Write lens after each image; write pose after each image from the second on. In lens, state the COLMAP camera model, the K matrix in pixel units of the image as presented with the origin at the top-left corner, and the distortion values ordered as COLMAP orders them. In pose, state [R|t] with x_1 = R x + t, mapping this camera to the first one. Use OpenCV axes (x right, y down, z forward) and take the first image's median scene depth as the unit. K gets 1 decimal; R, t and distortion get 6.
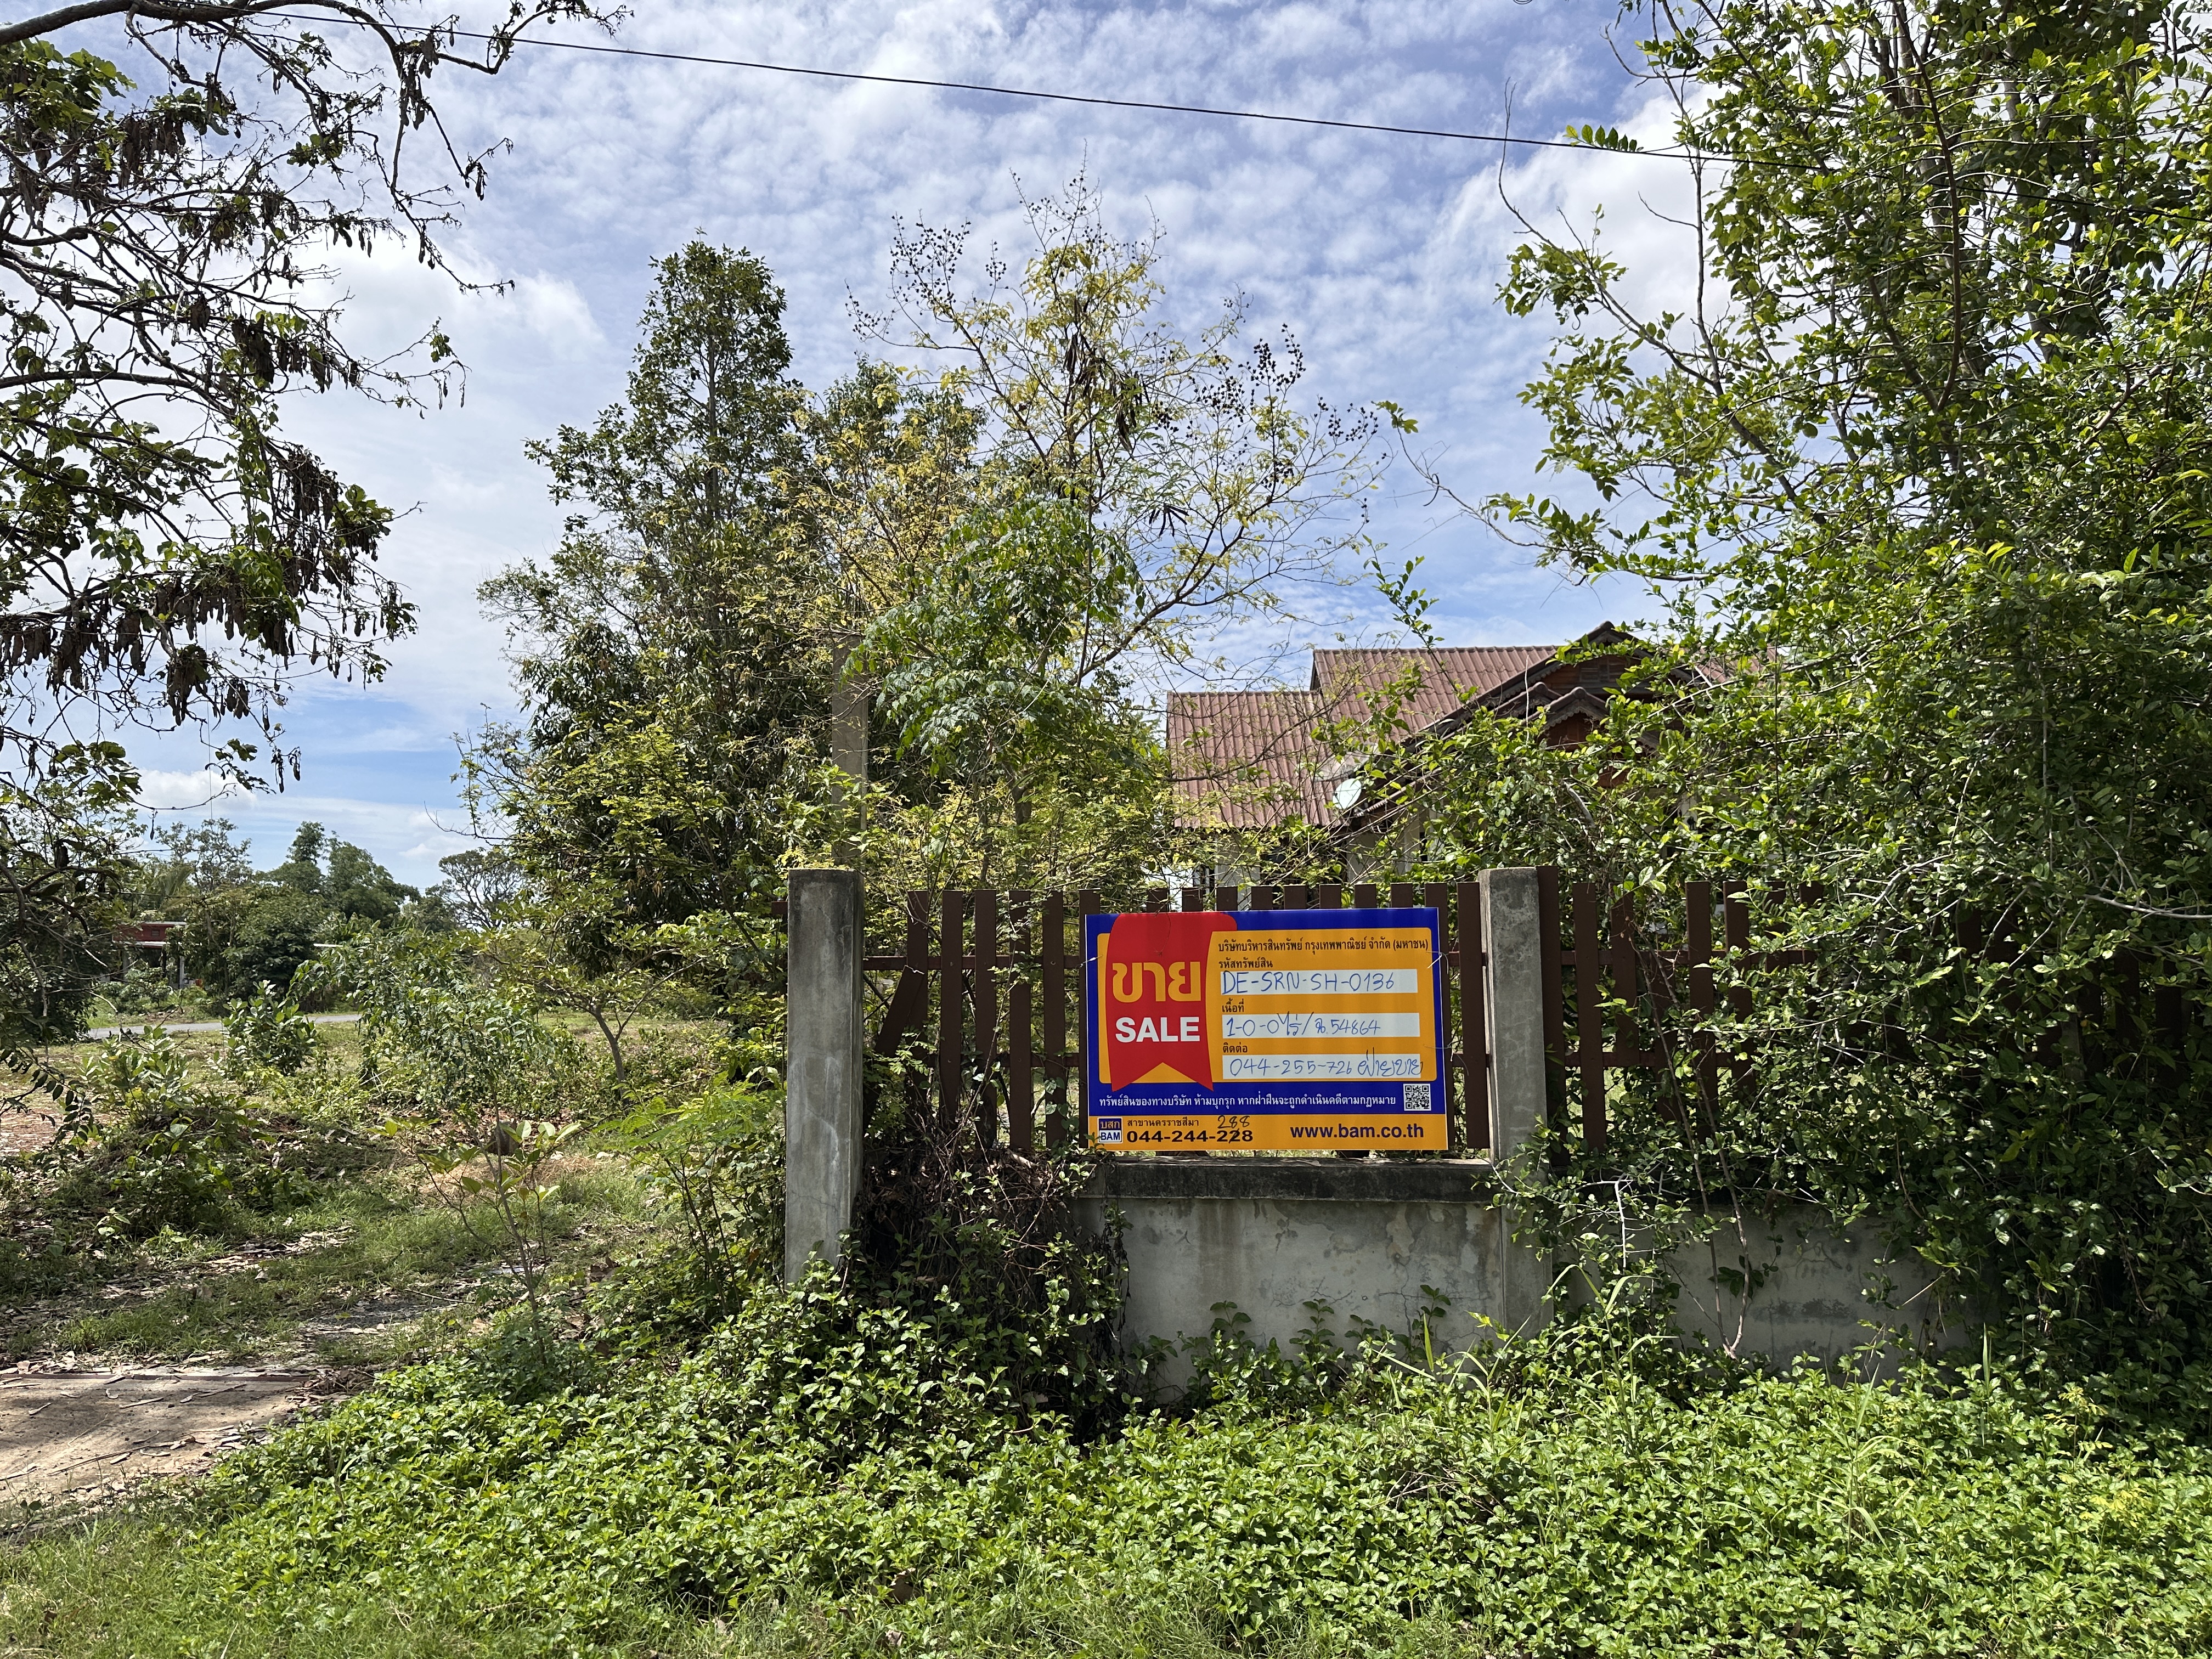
lens RADIAL K [[1600.0, 0, 1106.0], [0, 1600.0, 829.5], [0, 0, 1]] dist [0.139831, -0.174172]
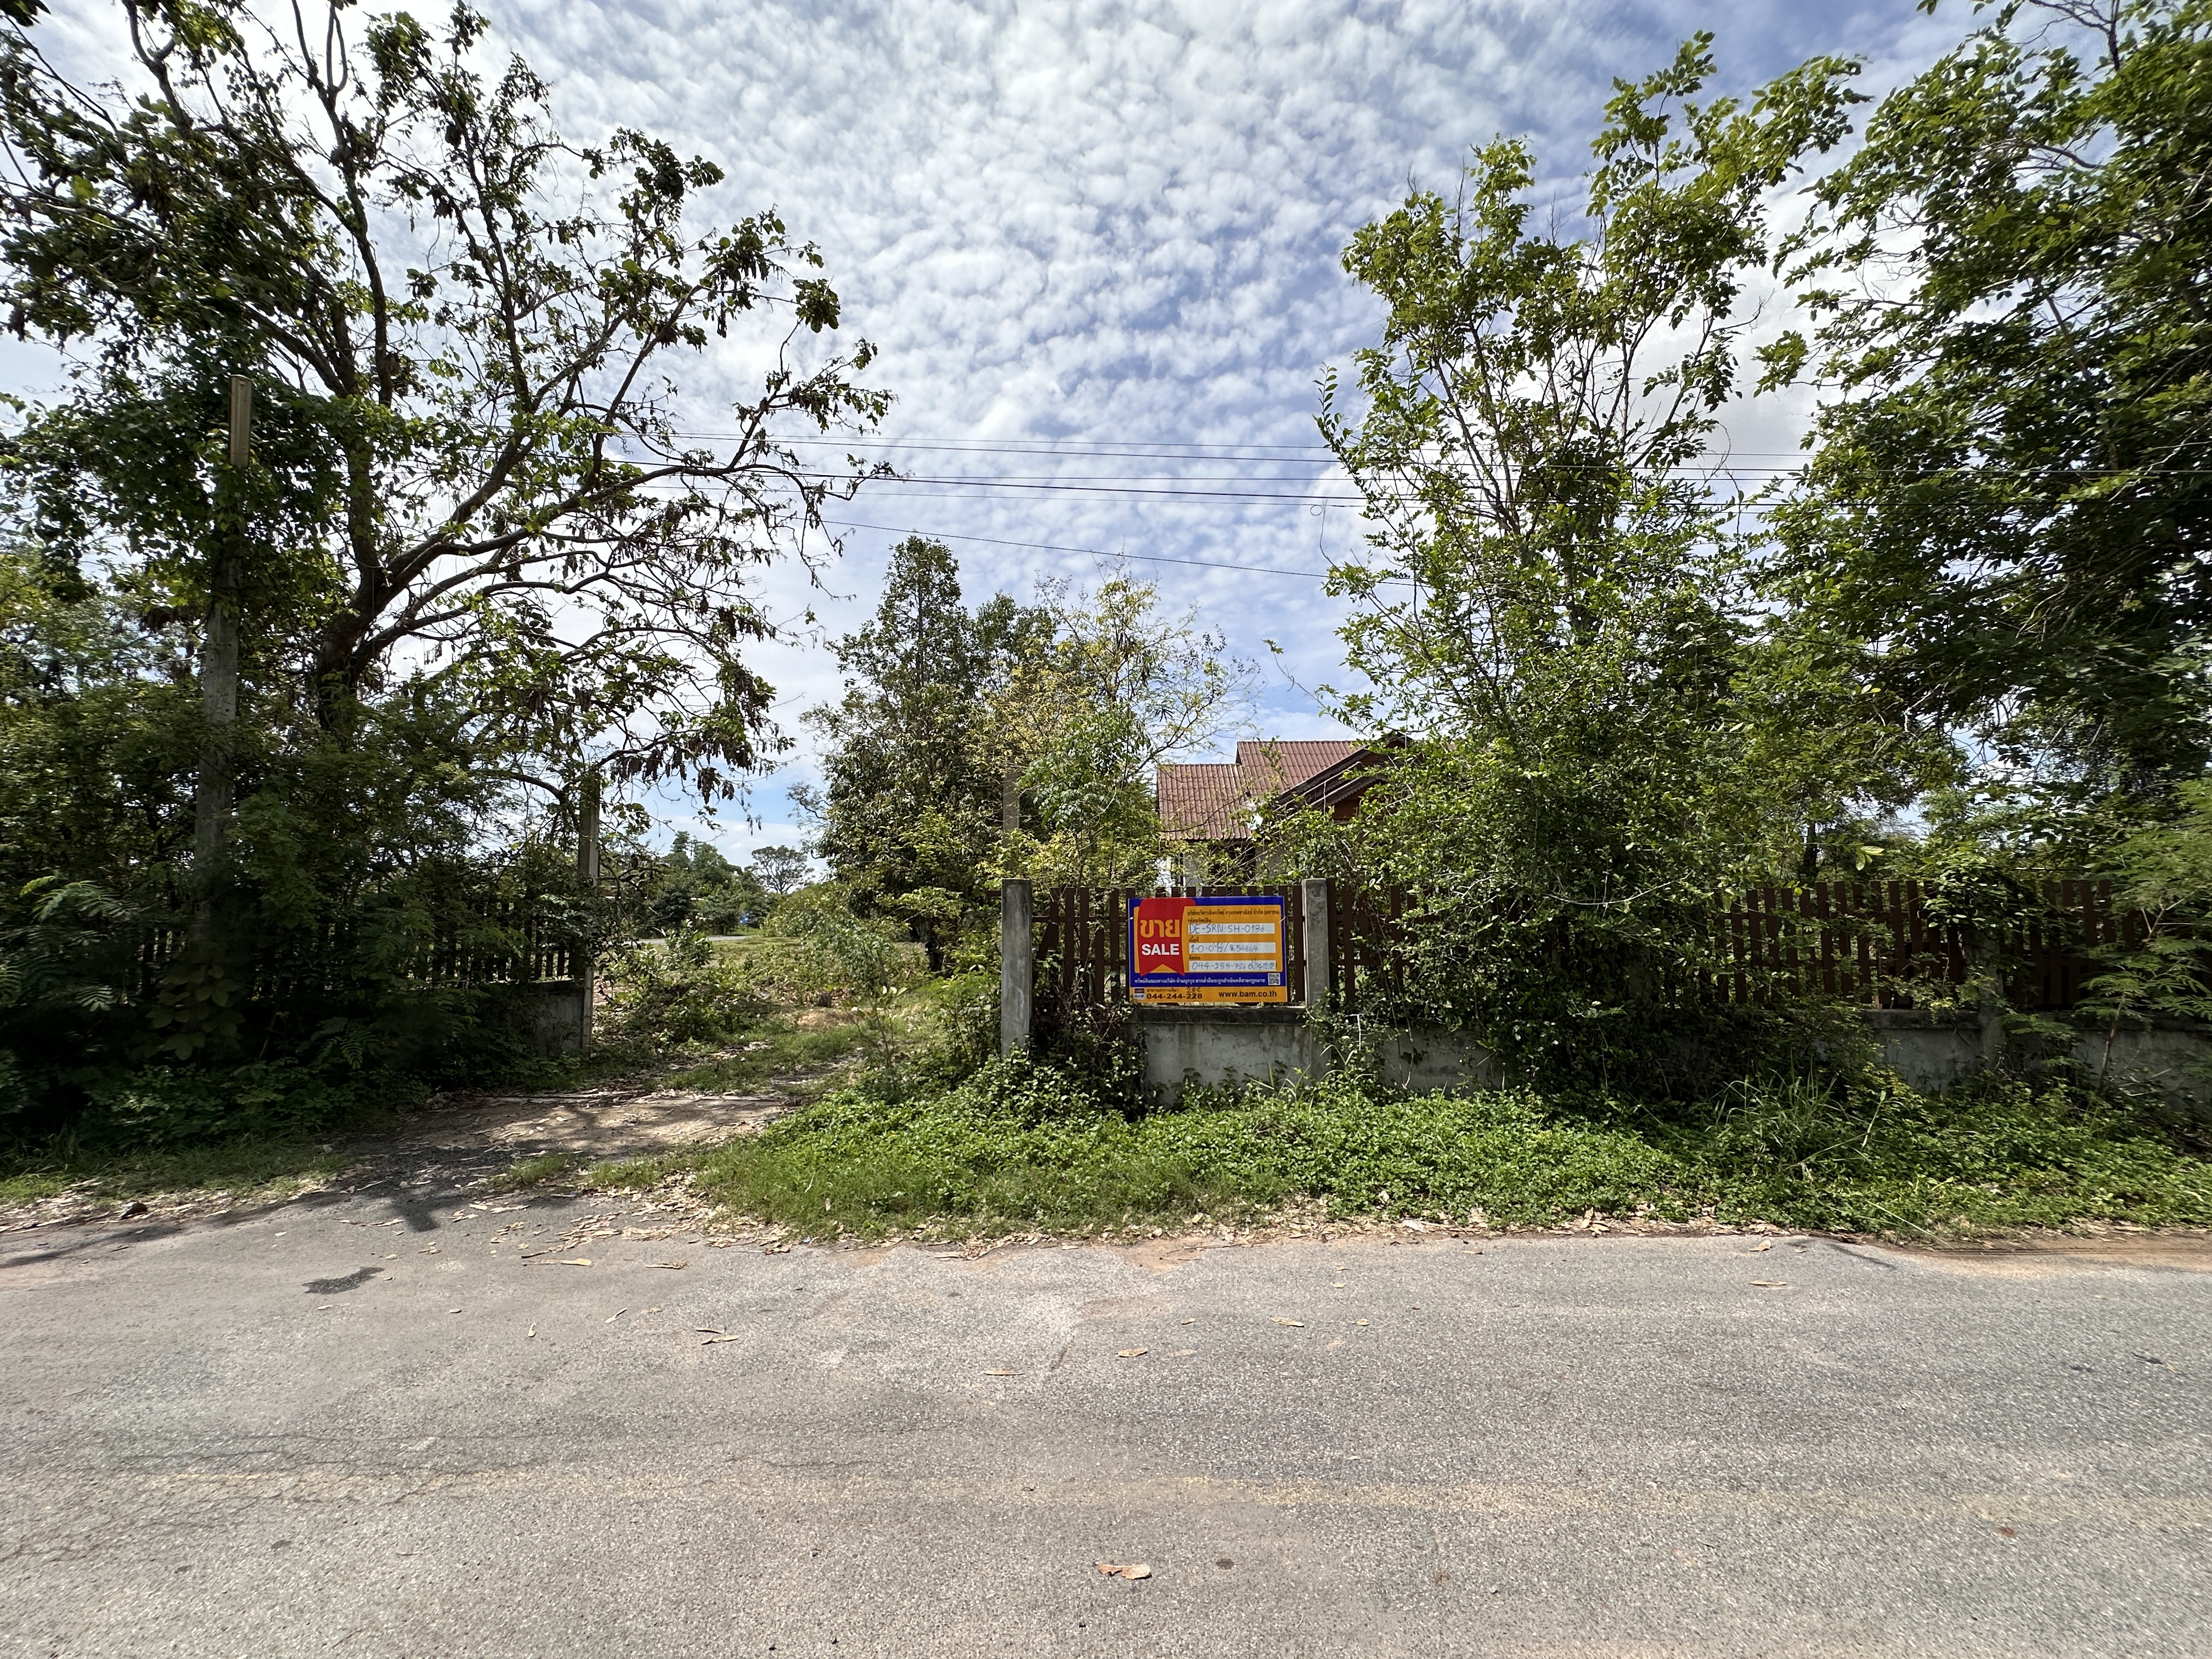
lens RADIAL K [[914.3, 0, 1100.4], [0, 914.3, 820.2], [0, 0, 1]] dist [0.012153, -0.000474]
pose [[0.999763, 0.002503, -0.021627, -0.023886], [-0.002852, 0.999866, -0.016115, -0.035076], [0.021583, 0.016173, 0.999636, -0.283673]]
